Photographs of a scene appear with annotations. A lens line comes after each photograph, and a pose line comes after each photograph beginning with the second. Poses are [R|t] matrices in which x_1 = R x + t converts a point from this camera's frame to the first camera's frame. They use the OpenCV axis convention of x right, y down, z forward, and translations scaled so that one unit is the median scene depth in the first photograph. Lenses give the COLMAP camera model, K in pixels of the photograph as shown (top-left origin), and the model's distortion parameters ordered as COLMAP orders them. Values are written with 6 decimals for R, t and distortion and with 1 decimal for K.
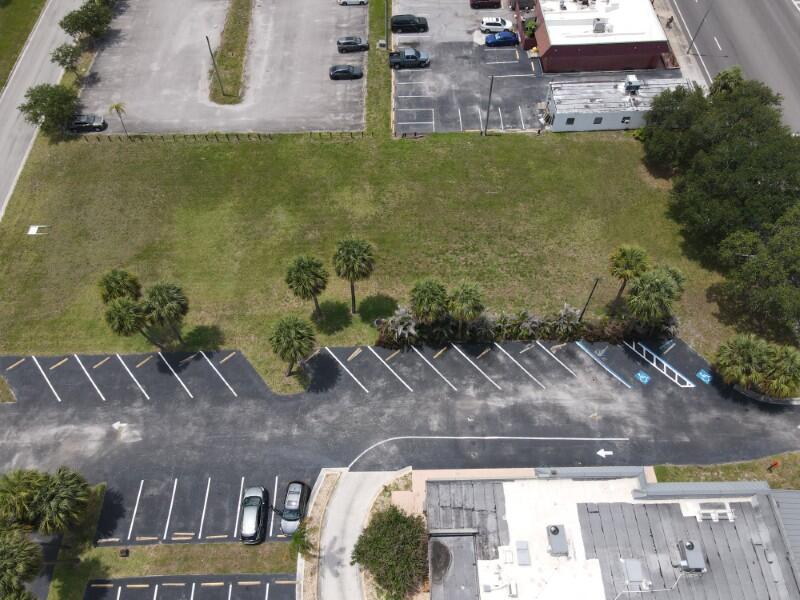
lens RADIAL K [[588.8, 0, 403.6], [0, 588.8, 296.7], [0, 0, 1]] dist [0.003548, 0.022807]
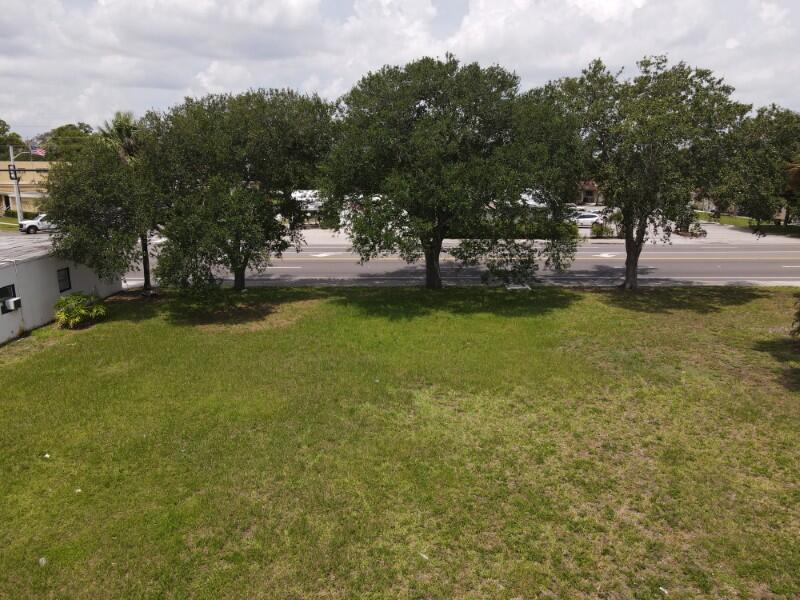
lens RADIAL K [[588.8, 0, 403.6], [0, 588.8, 296.7], [0, 0, 1]] dist [0.003548, 0.022807]
pose [[0.003601, -0.199813, 0.979827, 0.101063], [0.840621, 0.531299, 0.105256, -0.191168], [-0.541613, 0.823284, 0.169880, 0.968503]]
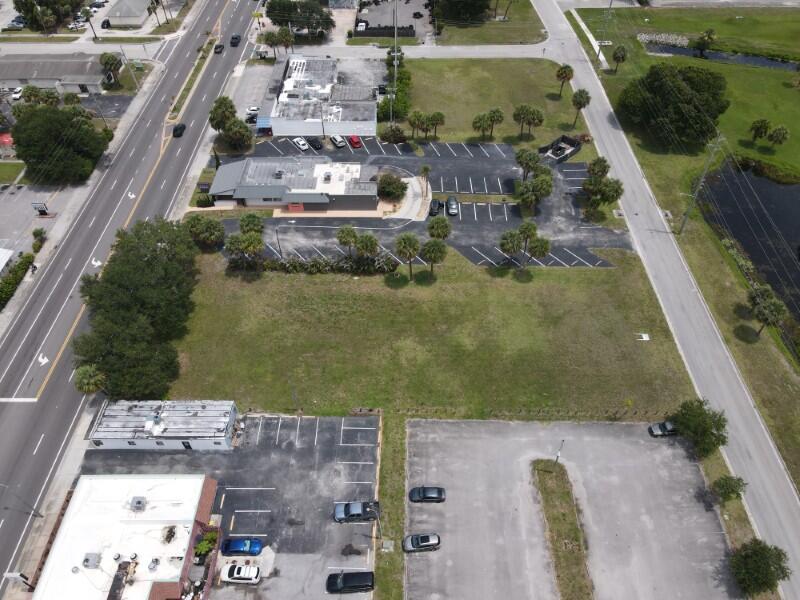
lens RADIAL K [[588.8, 0, 403.6], [0, 588.8, 296.7], [0, 0, 1]] dist [0.003548, 0.022807]
pose [[-0.999378, -0.009218, 0.034033, -0.113315], [0.035254, -0.245223, 0.968826, -1.519653], [-0.000585, 0.969423, 0.245395, 0.602923]]
